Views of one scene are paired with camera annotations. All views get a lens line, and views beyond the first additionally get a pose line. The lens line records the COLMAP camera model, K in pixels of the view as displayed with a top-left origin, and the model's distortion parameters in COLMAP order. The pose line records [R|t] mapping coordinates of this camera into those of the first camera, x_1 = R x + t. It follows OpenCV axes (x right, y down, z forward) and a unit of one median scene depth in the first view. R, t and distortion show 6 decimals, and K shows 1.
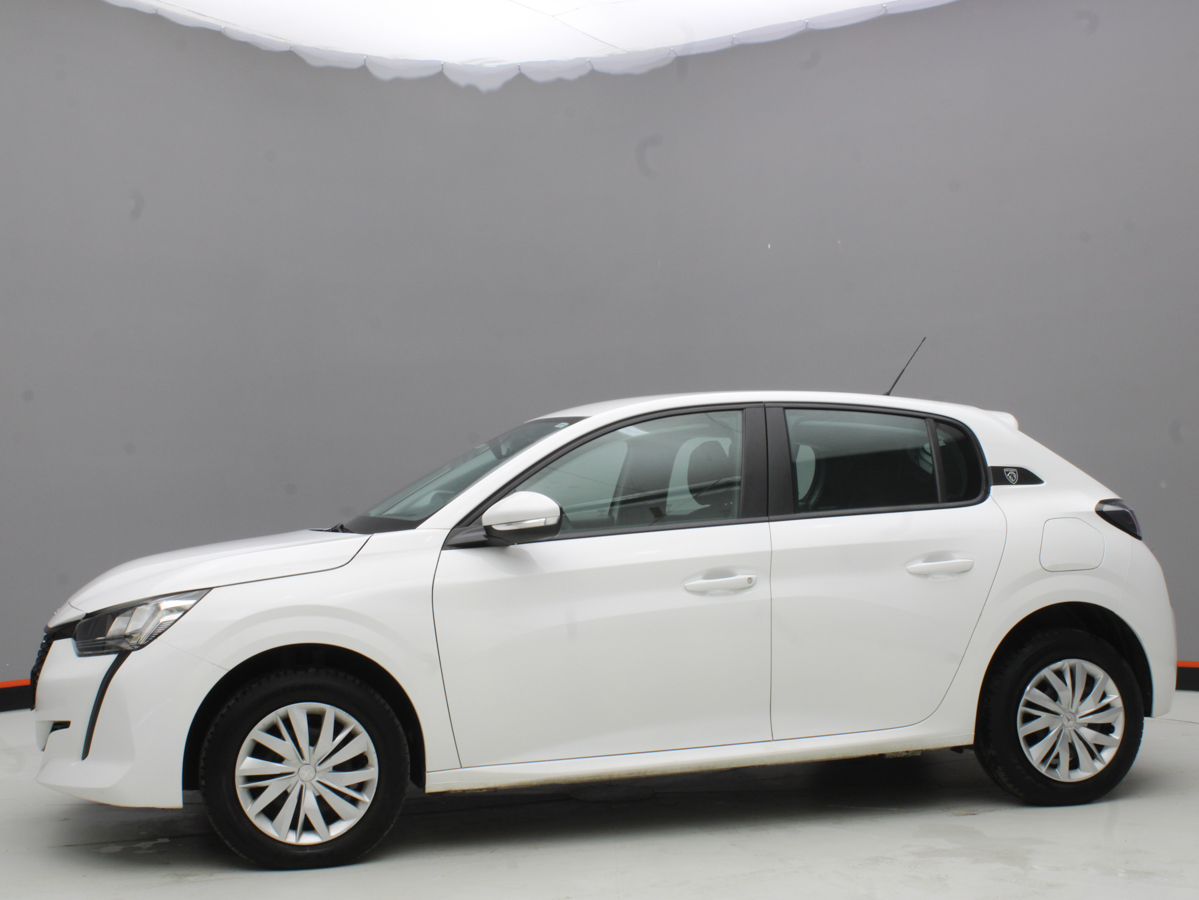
lens RADIAL K [[1591.2, 0, 599.5], [0, 1591.2, 450.0], [0, 0, 1]] dist [-0.086562, 0.012167]
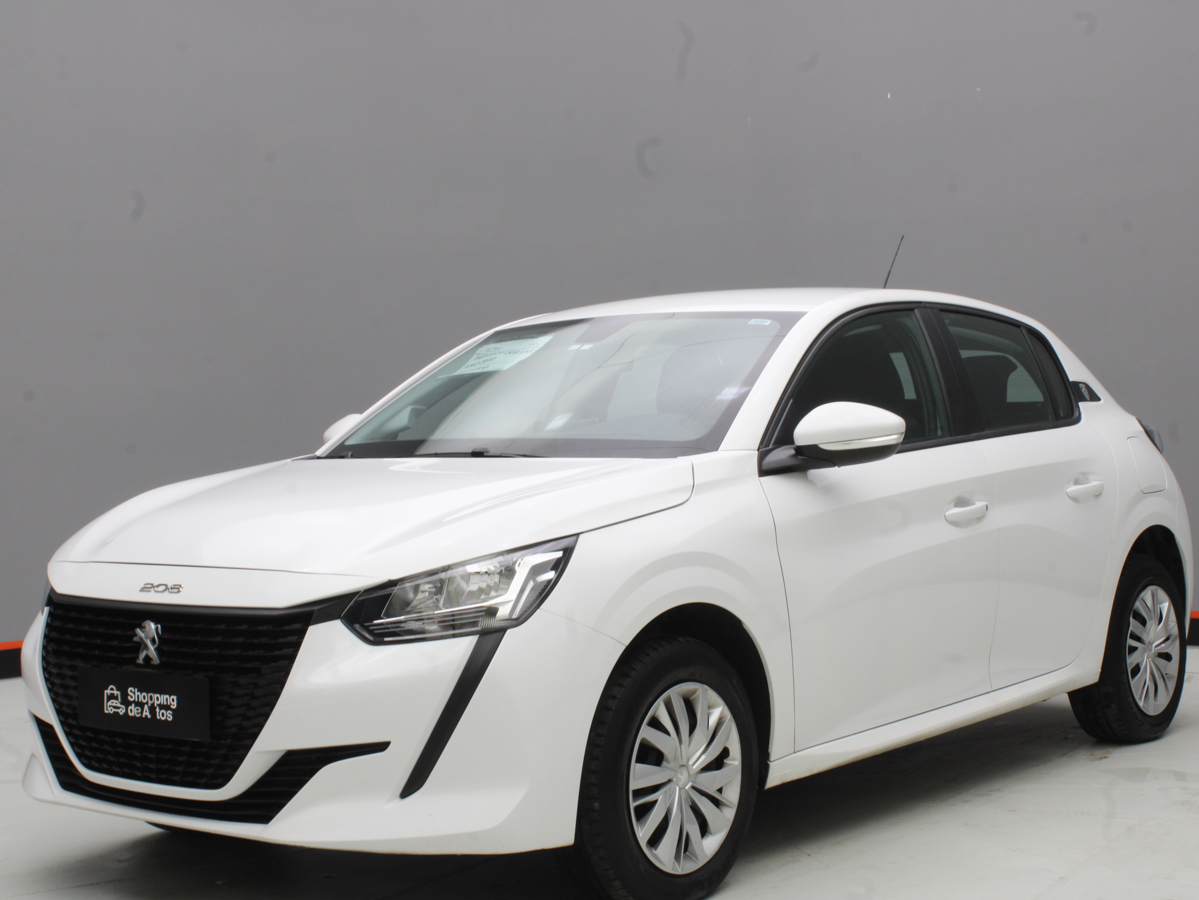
lens RADIAL K [[1973.9, 0, 599.5], [0, 1973.9, 450.0], [0, 0, 1]] dist [-0.034859, 0.056445]
pose [[0.810084, -0.006879, 0.586273, -0.734368], [-0.013967, 0.999421, 0.031025, 0.020962], [-0.586147, -0.033321, 0.809519, 0.265470]]
